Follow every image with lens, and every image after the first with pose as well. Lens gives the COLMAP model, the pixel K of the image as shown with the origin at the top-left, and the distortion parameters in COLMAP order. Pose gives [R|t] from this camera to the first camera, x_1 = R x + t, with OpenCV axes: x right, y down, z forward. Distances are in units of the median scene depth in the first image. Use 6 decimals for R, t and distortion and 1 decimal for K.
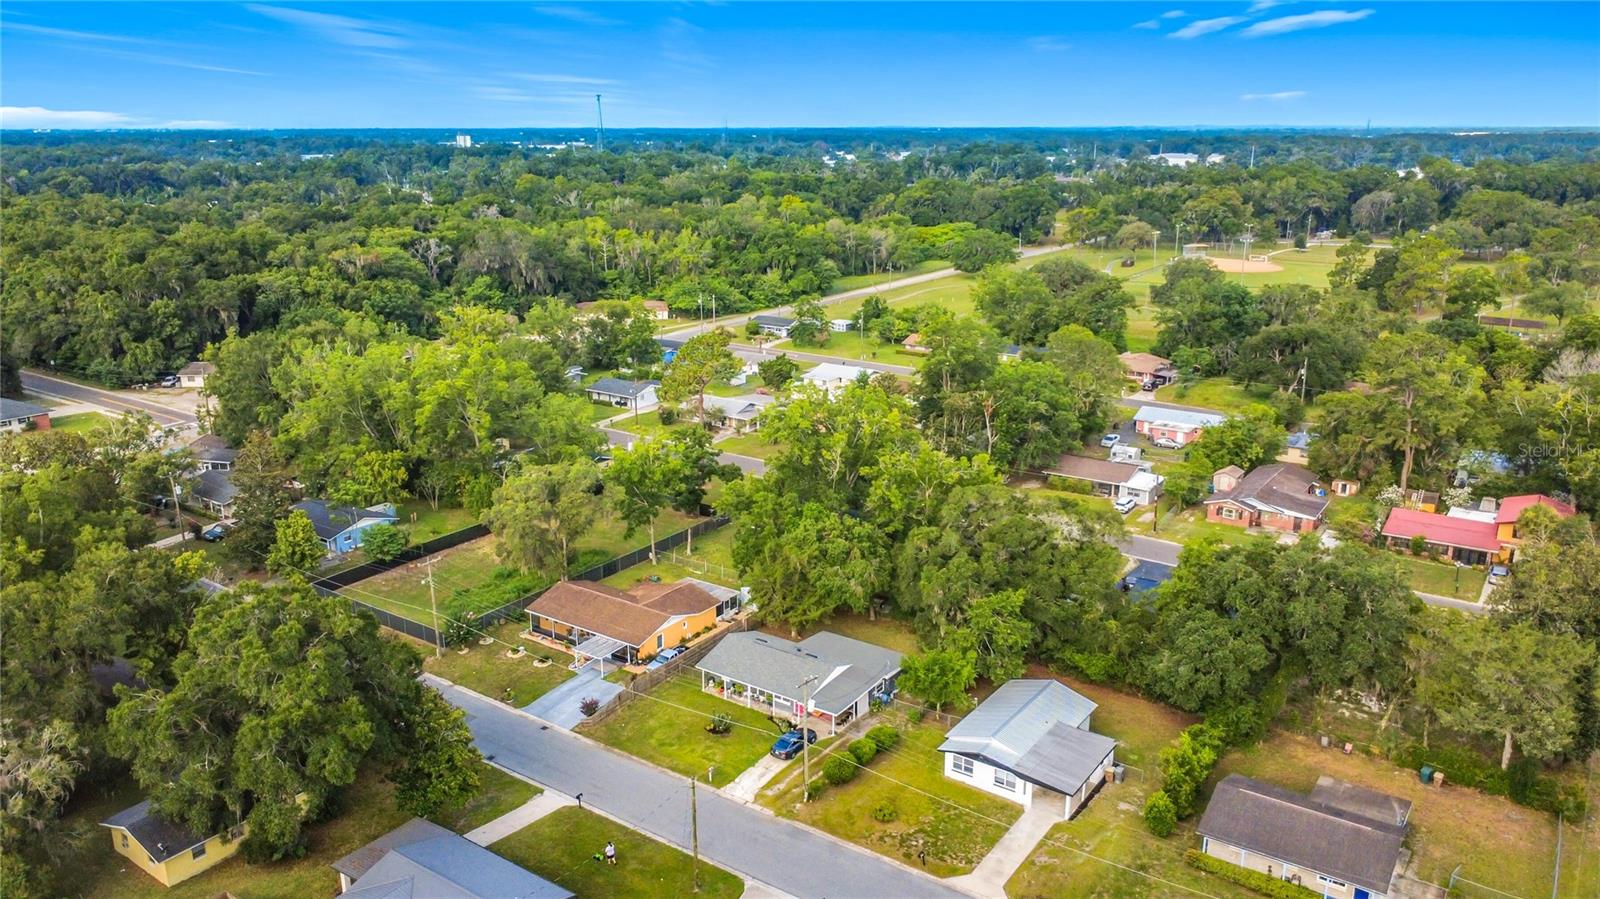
lens RADIAL K [[1159.5, 0, 800.0], [0, 1159.5, 449.5], [0, 0, 1]] dist [-0.011324, -0.001309]
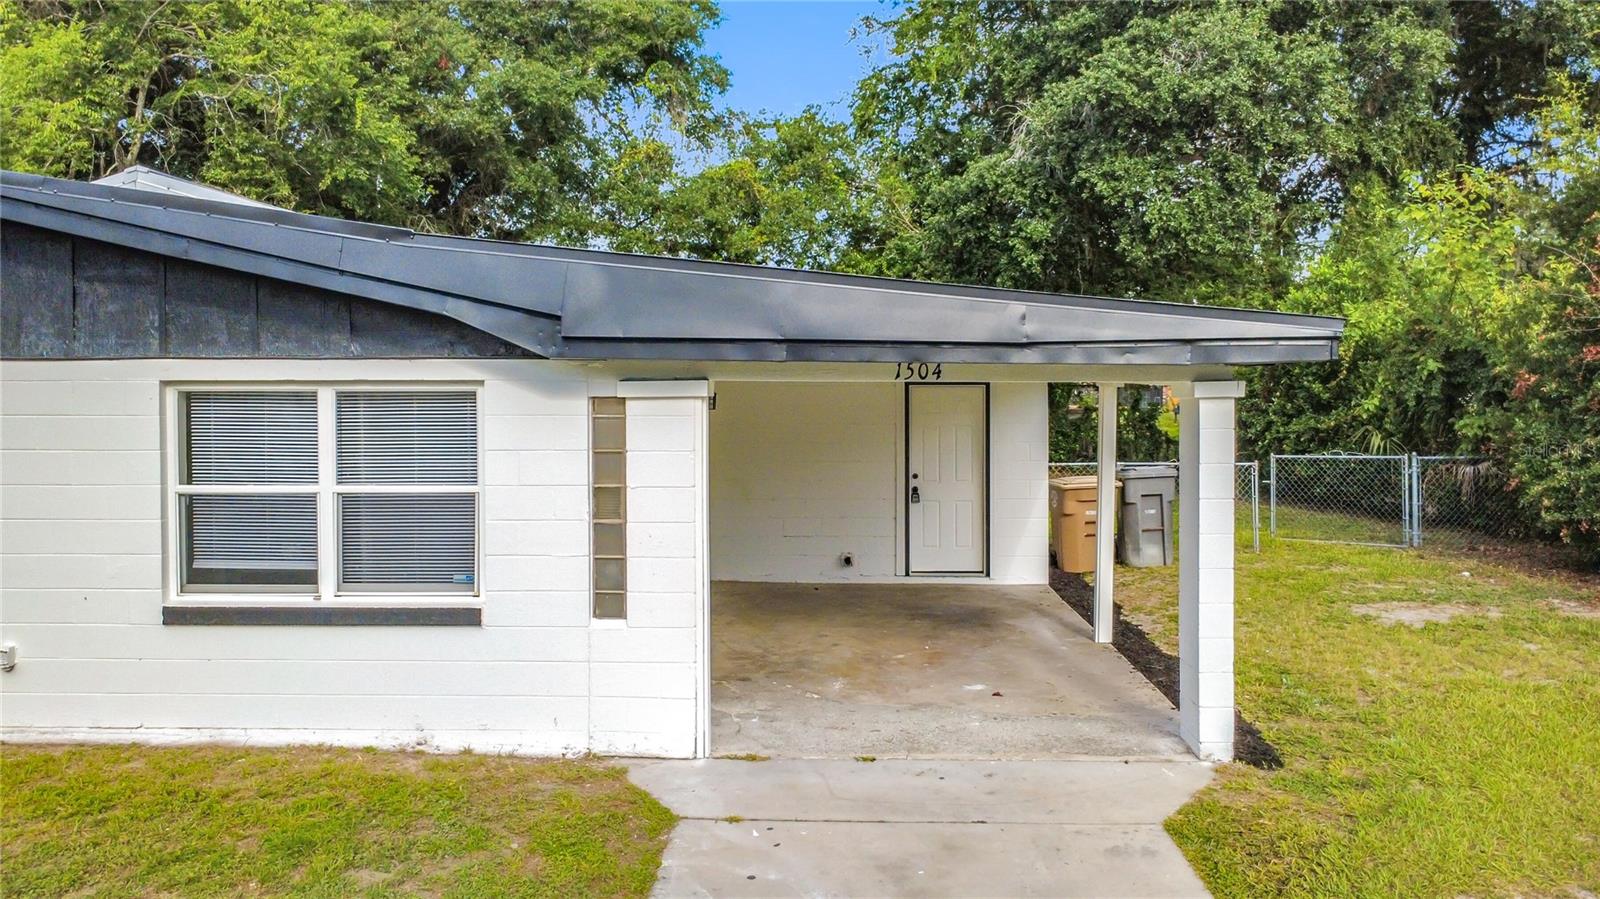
lens RADIAL K [[1187.6, 0, 823.9], [0, 1187.6, 411.3], [0, 0, 1]] dist [-0.004376, -0.001307]
pose [[0.824993, -0.009010, 0.565071, 0.126155], [0.150833, 0.967114, -0.204792, 0.236644], [-0.544643, 0.254184, 0.799222, 0.723276]]
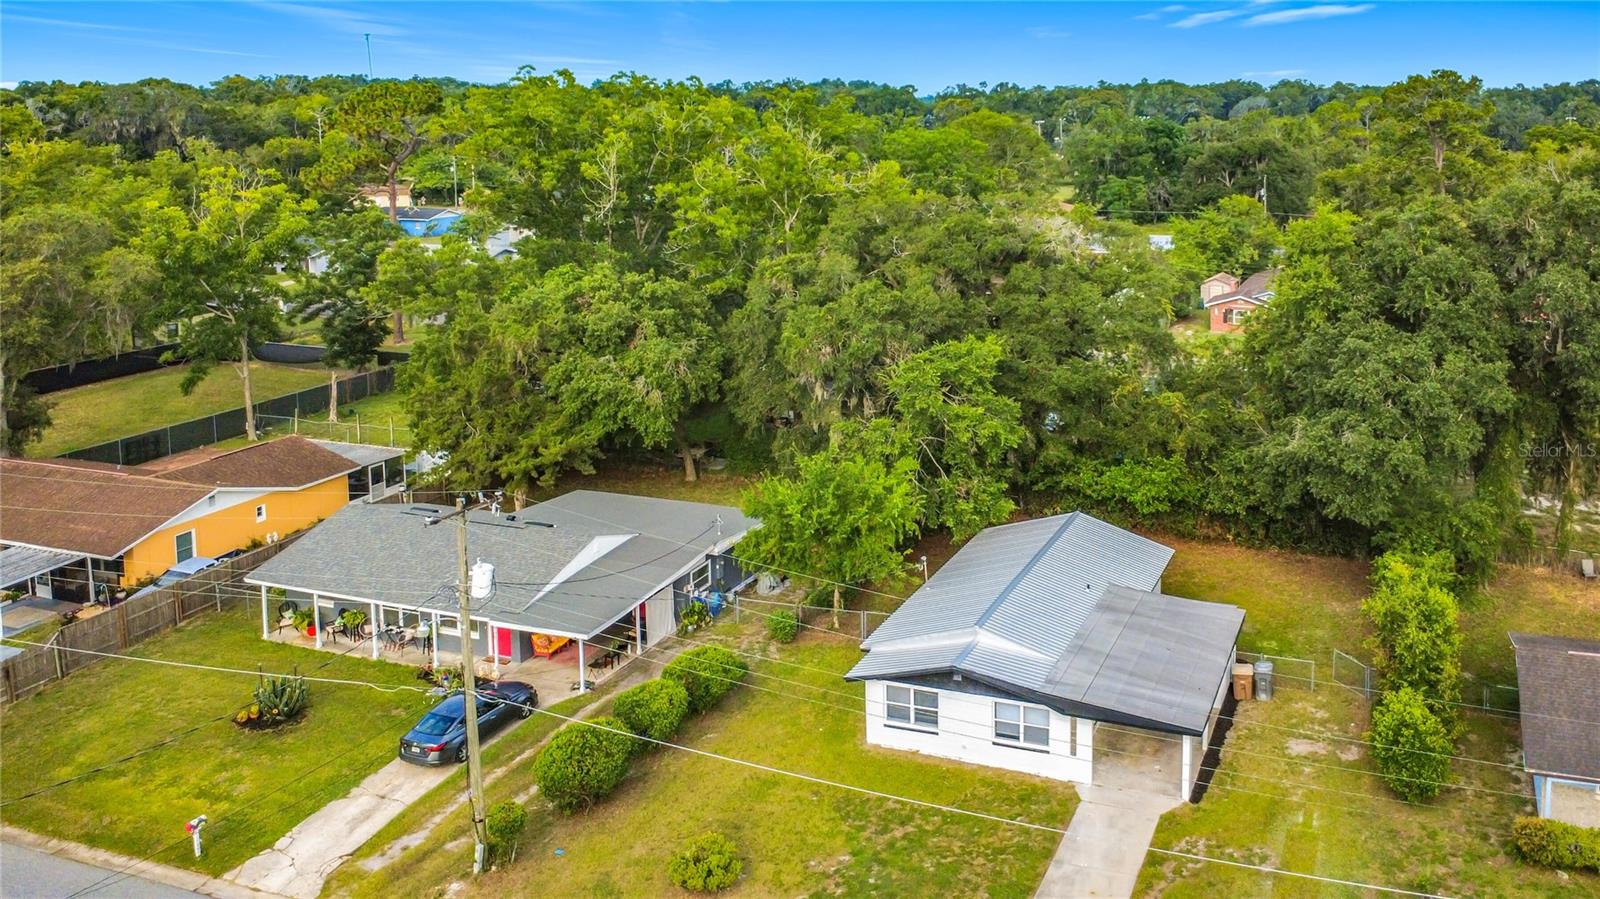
lens RADIAL K [[1262.8, 0, 1054.5], [0, 1262.8, 248.6], [0, 0, 1]] dist [-0.027921, 0.000035]
pose [[0.947062, -0.028348, 0.319798, 0.042628], [0.076105, 0.987526, -0.137842, 0.144538], [-0.311902, 0.154883, 0.937405, 0.445106]]
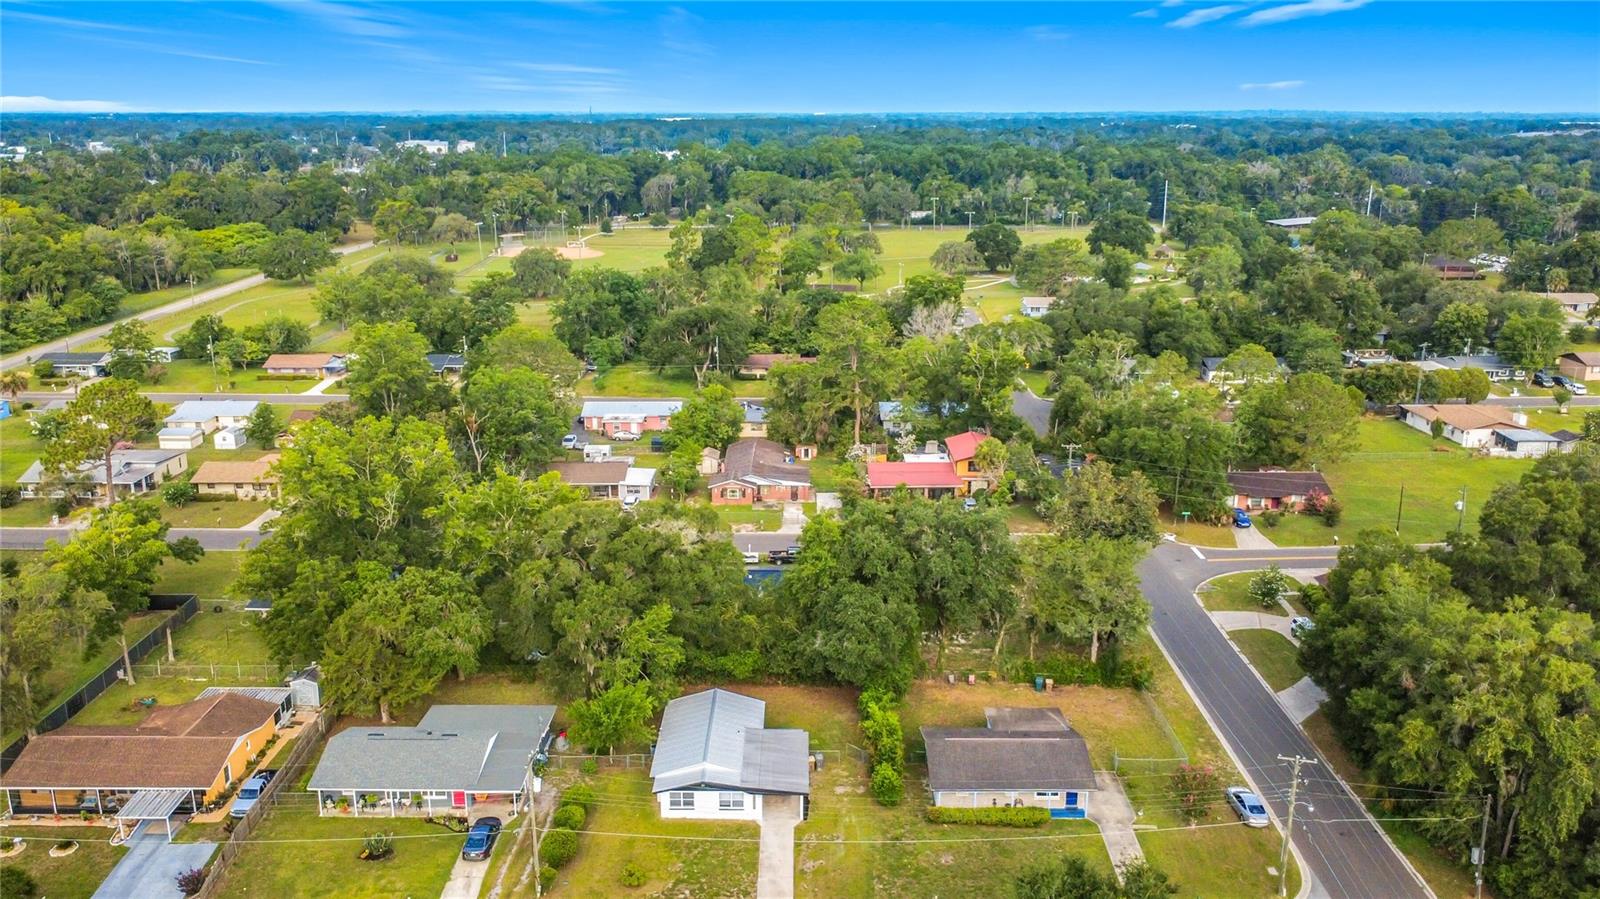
lens RADIAL K [[1219.3, 0, 800.0], [0, 1219.3, 458.0], [0, 0, 1]] dist [-0.003395, -0.003280]
pose [[0.818733, -0.152450, 0.553566, -0.227155], [0.150044, 0.987414, 0.050013, -0.027310], [-0.554223, 0.042112, 0.831302, 0.097685]]
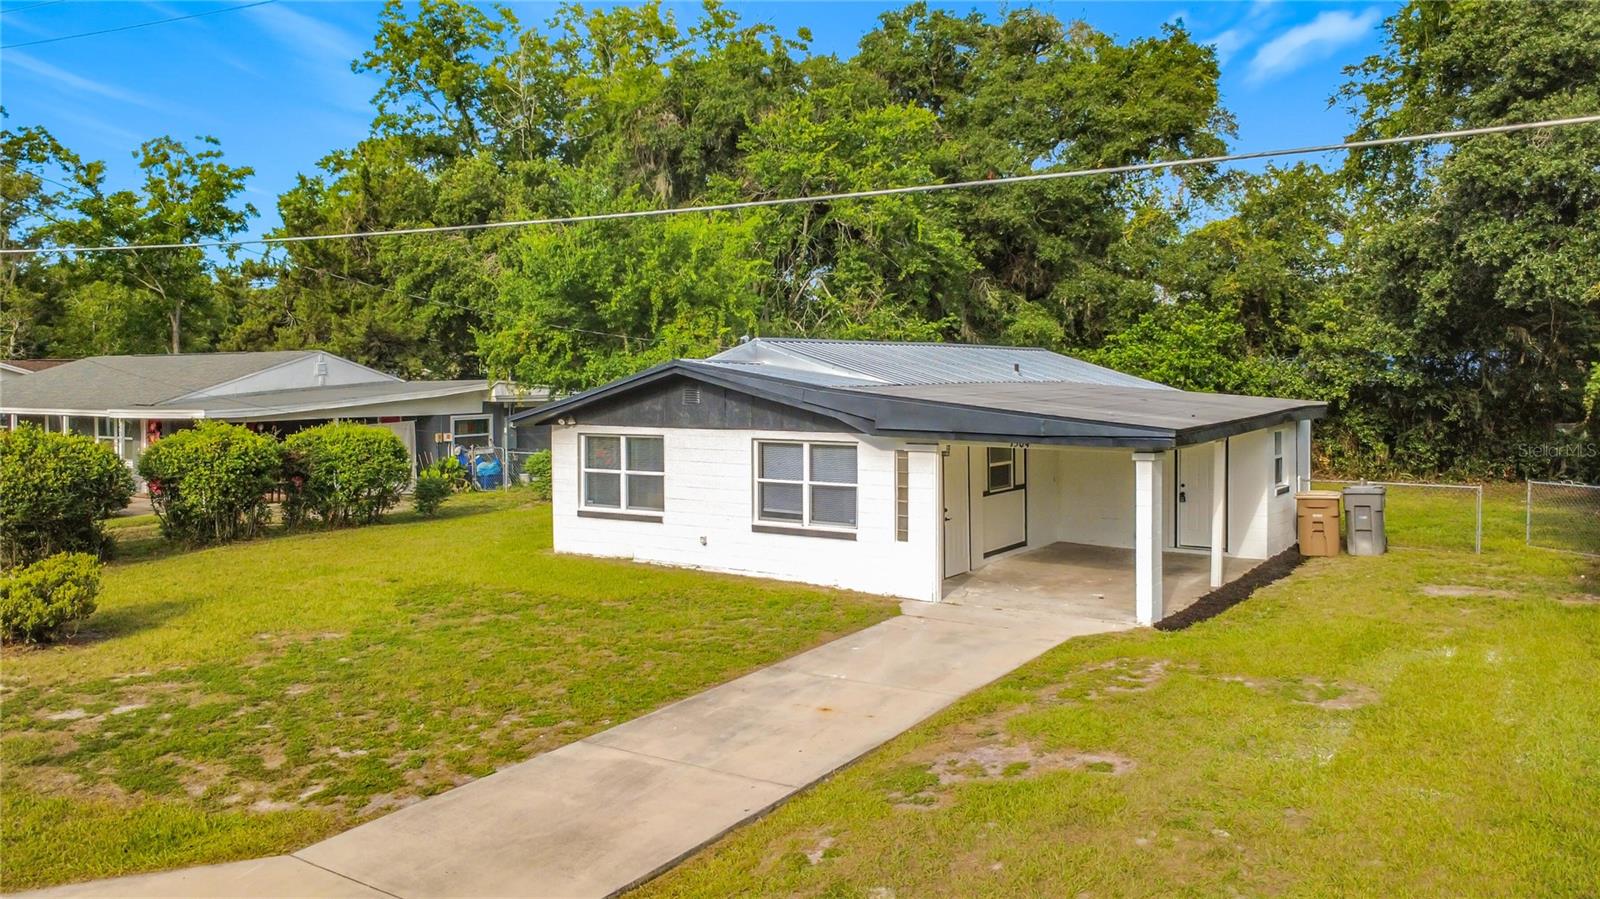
lens RADIAL K [[1217.2, 0, 806.4], [0, 1217.2, 425.4], [0, 0, 1]] dist [-0.002618, 0.002239]
pose [[0.999665, -0.005726, 0.025243, 0.135669], [0.011204, 0.974851, -0.222574, 0.252193], [-0.023333, 0.222782, 0.974589, 0.630630]]
